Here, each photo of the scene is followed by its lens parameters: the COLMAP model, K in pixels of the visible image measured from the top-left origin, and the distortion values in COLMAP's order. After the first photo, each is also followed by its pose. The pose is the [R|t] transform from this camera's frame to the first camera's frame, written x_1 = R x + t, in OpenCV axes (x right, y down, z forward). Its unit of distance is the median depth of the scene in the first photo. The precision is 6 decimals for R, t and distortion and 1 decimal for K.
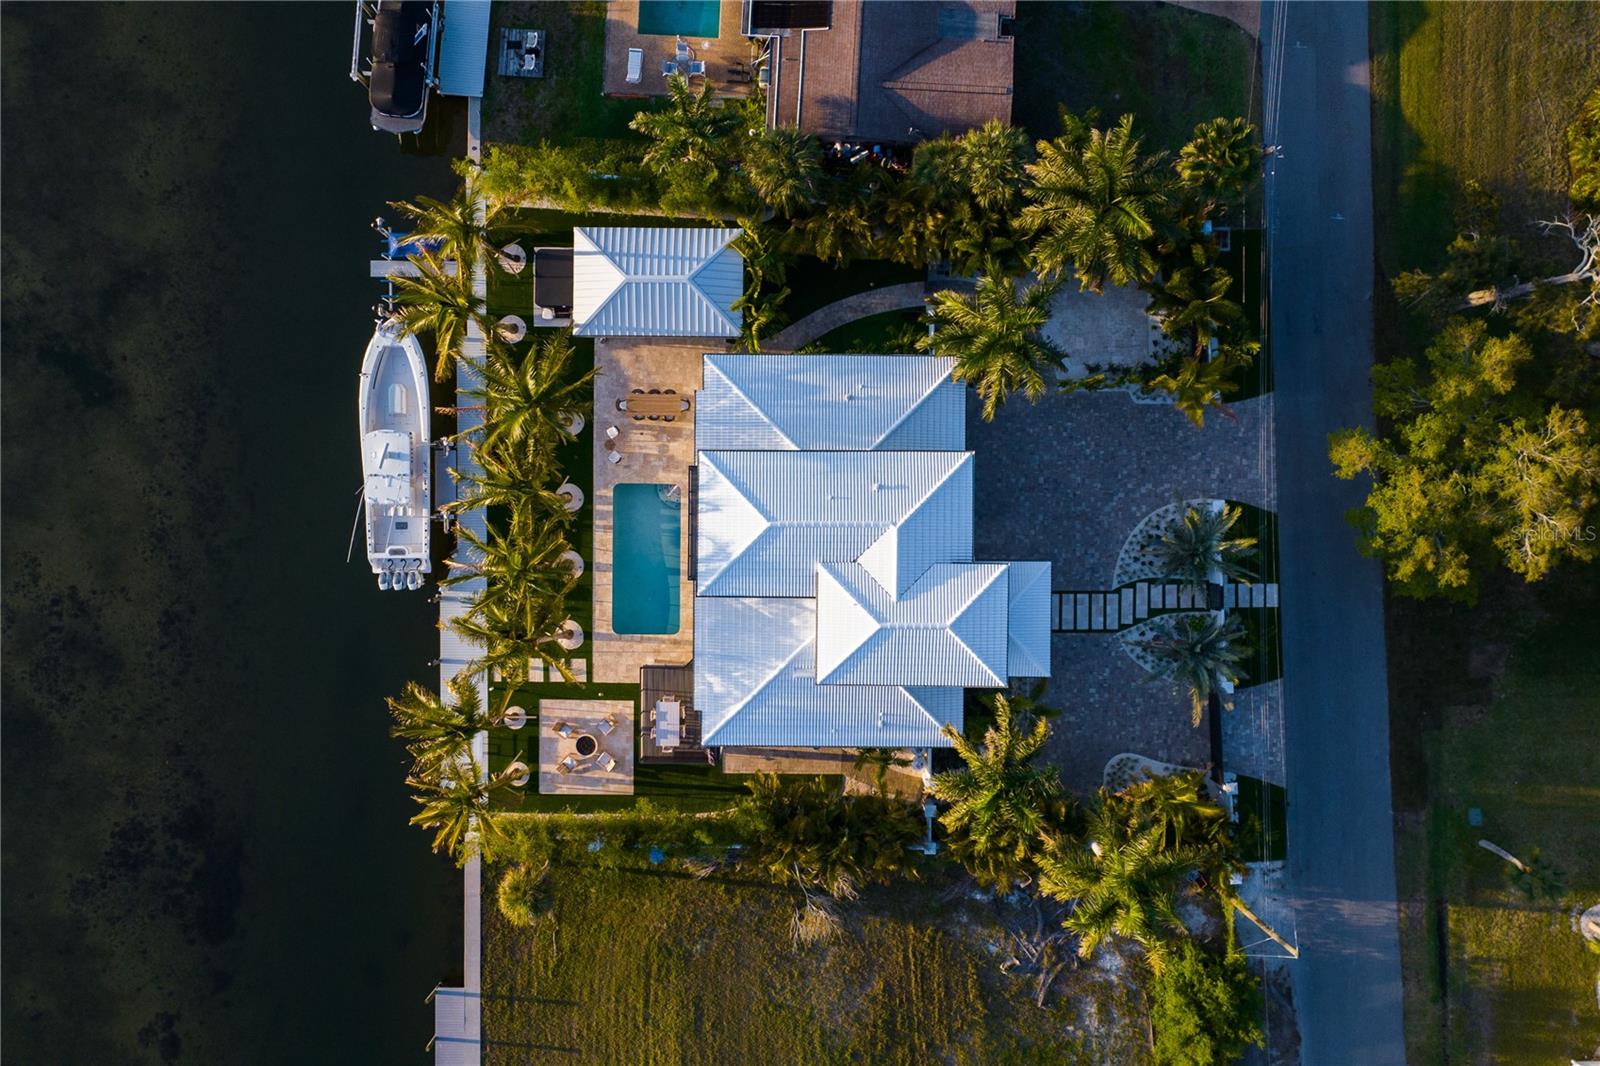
lens RADIAL K [[1335.2, 0, 801.9], [0, 1335.2, 534.8], [0, 0, 1]] dist [-0.007989, -0.022336]
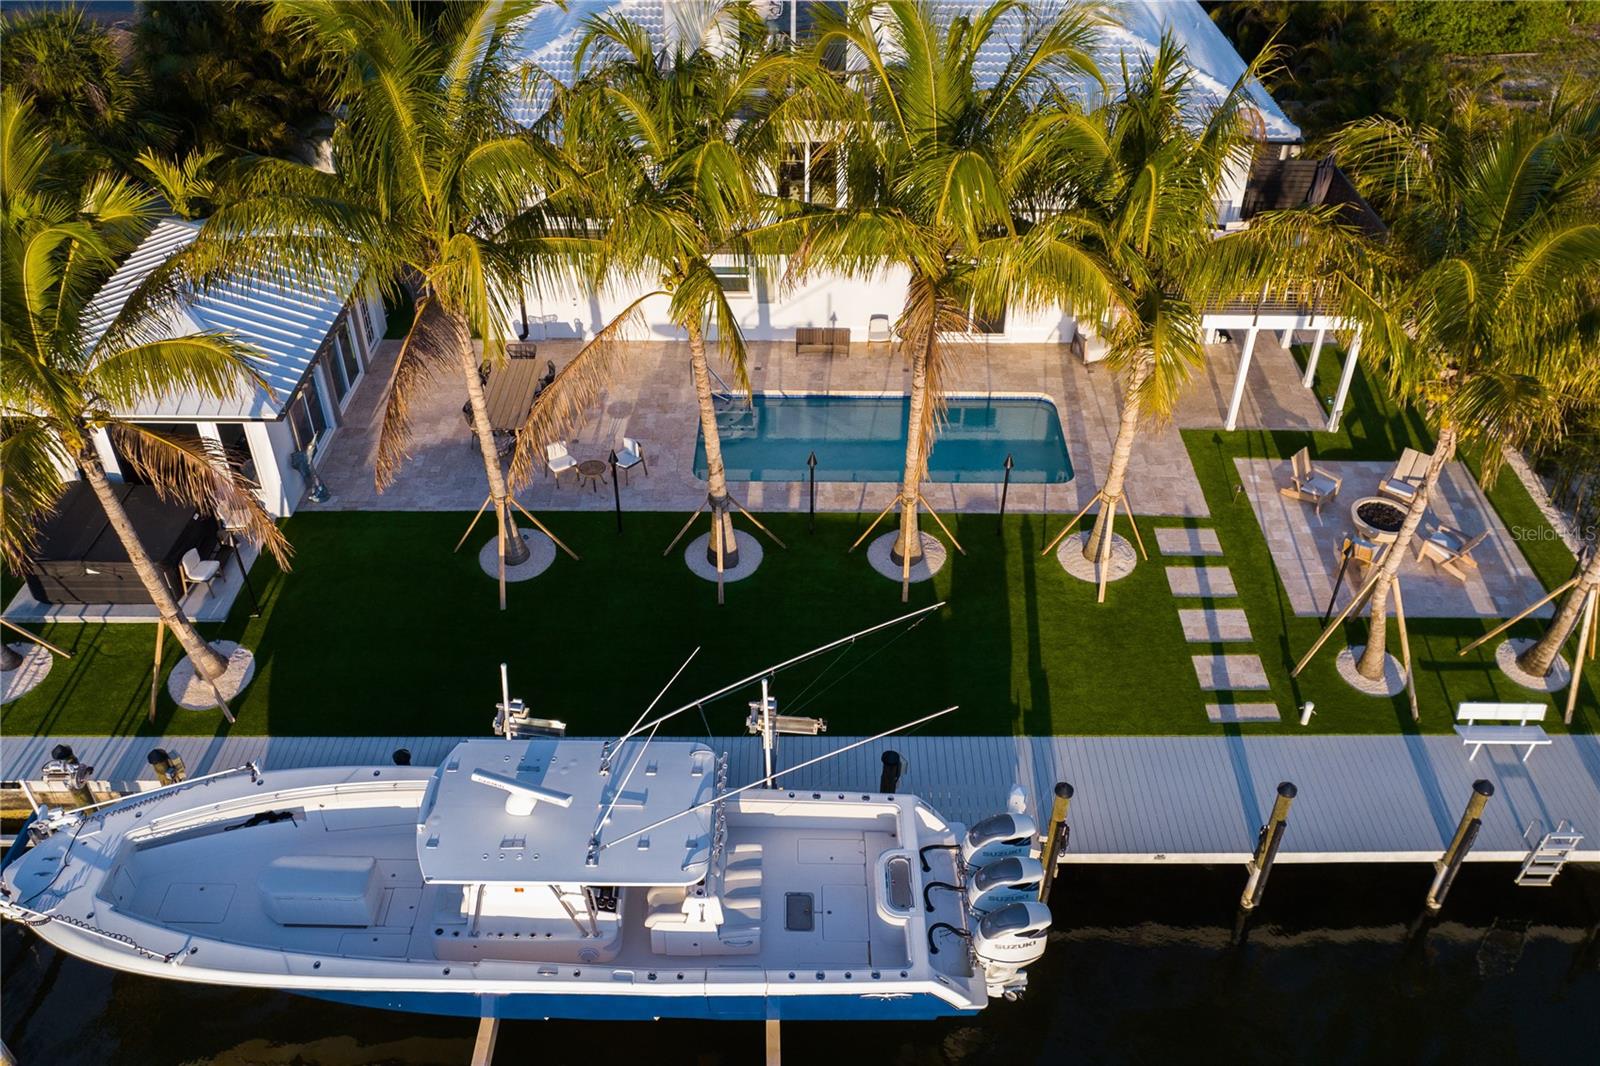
lens RADIAL K [[1374.3, 0, 800.2], [0, 1374.3, 502.5], [0, 0, 1]] dist [-0.008786, -0.011743]
pose [[-0.000126, -0.585312, 0.810808, -0.480828], [0.999904, -0.011336, -0.008027, -0.003564], [0.013890, 0.810729, 0.585257, 0.783343]]
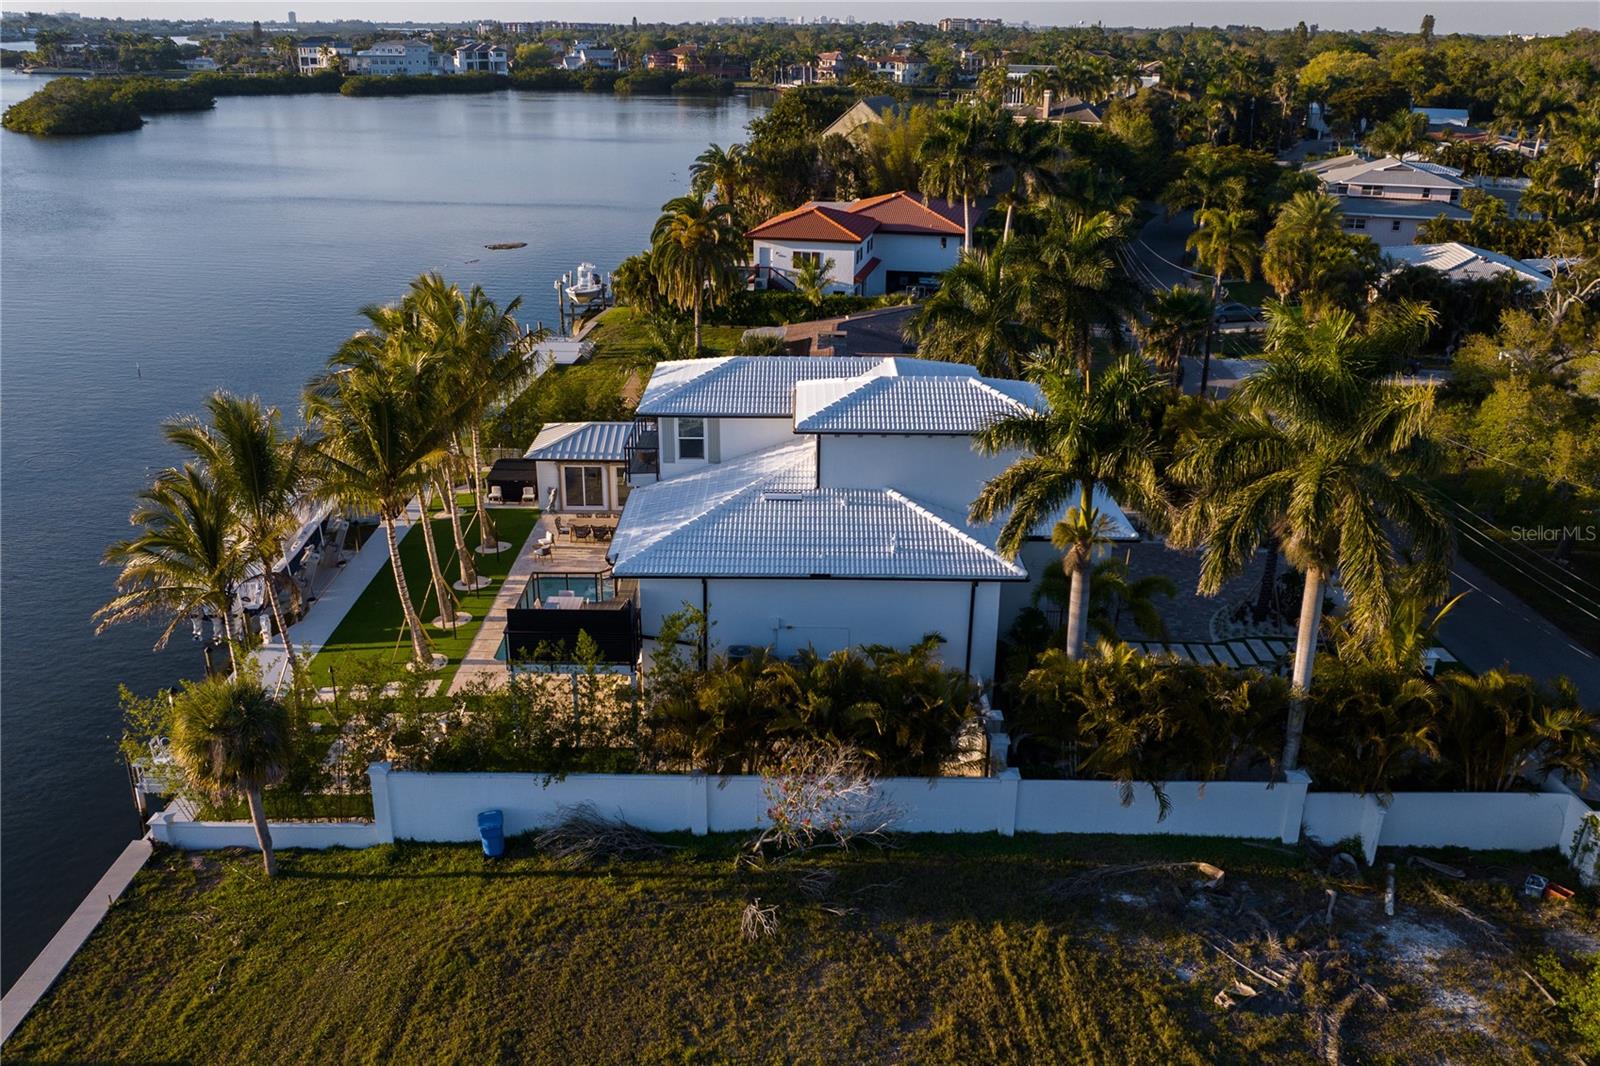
lens RADIAL K [[1335.2, 0, 801.9], [0, 1335.2, 534.8], [0, 0, 1]] dist [-0.007989, -0.022336]
pose [[0.999942, 0.004059, 0.010017, 0.007342], [0.007979, 0.347854, -0.937515, 0.697373], [-0.007290, 0.937540, 0.347802, 0.719427]]
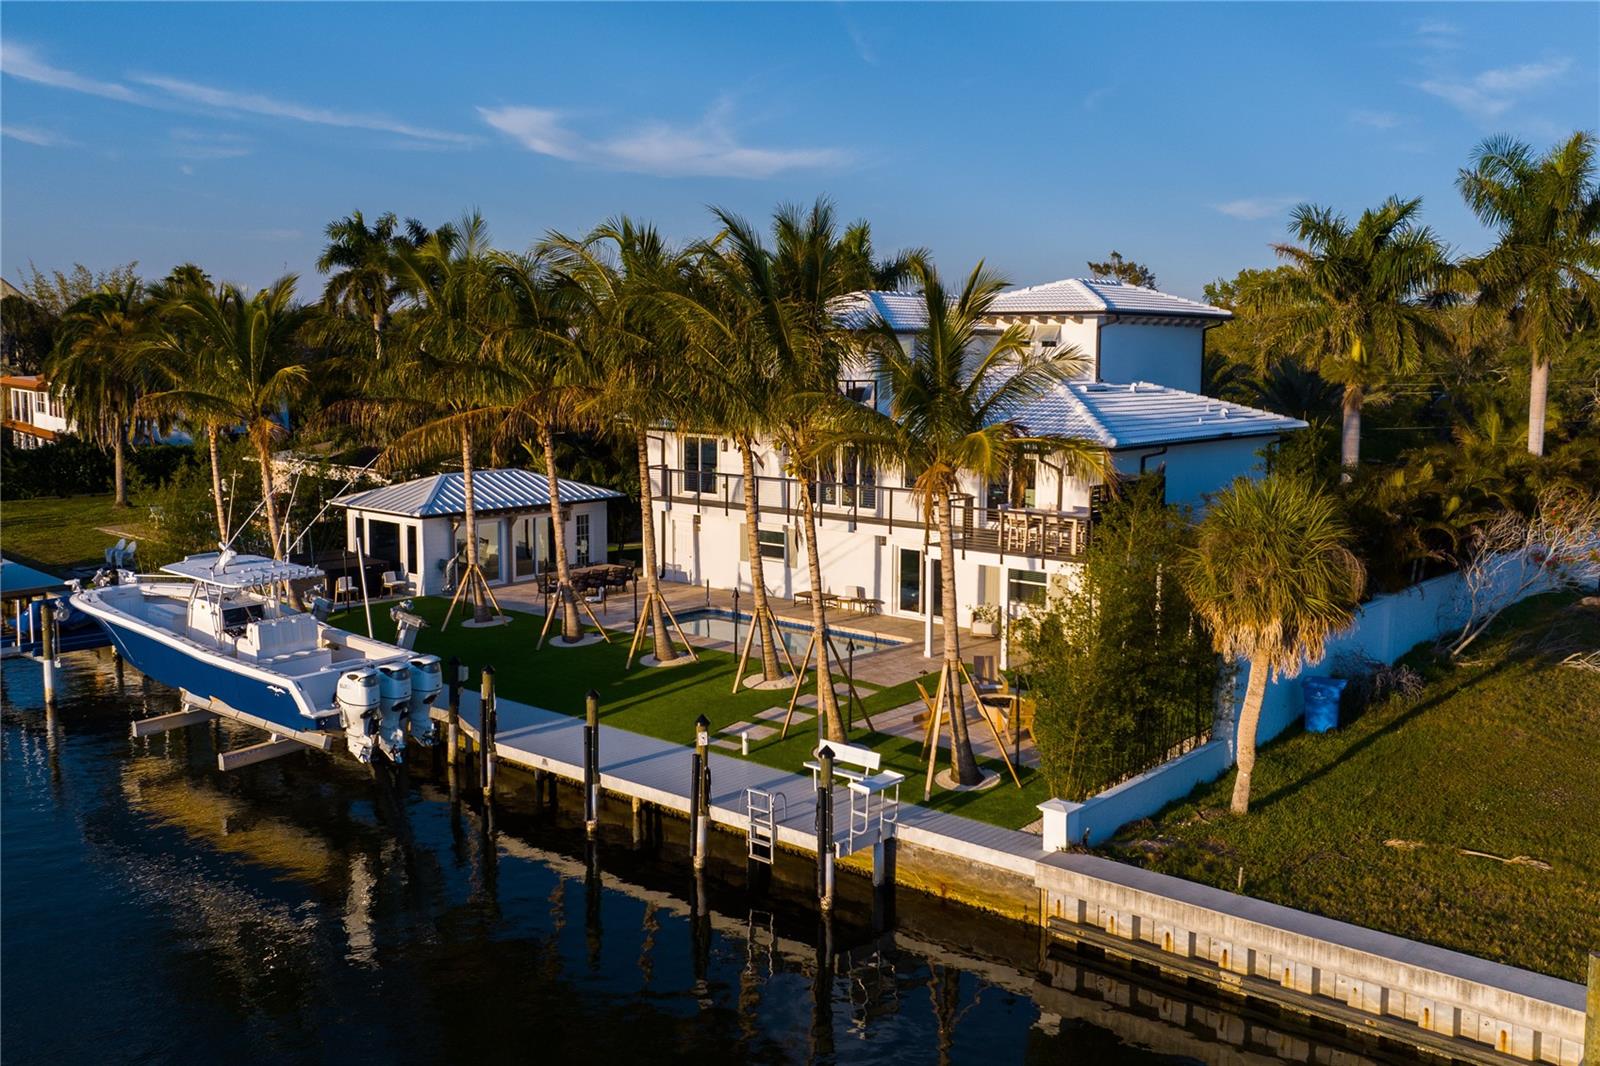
lens RADIAL K [[1374.3, 0, 800.2], [0, 1374.3, 502.5], [0, 0, 1]] dist [-0.008786, -0.011743]
pose [[0.646814, -0.075296, 0.758921, -0.530042], [0.762639, 0.059141, -0.644115, 0.384282], [0.003616, 0.995406, 0.095677, 0.913057]]
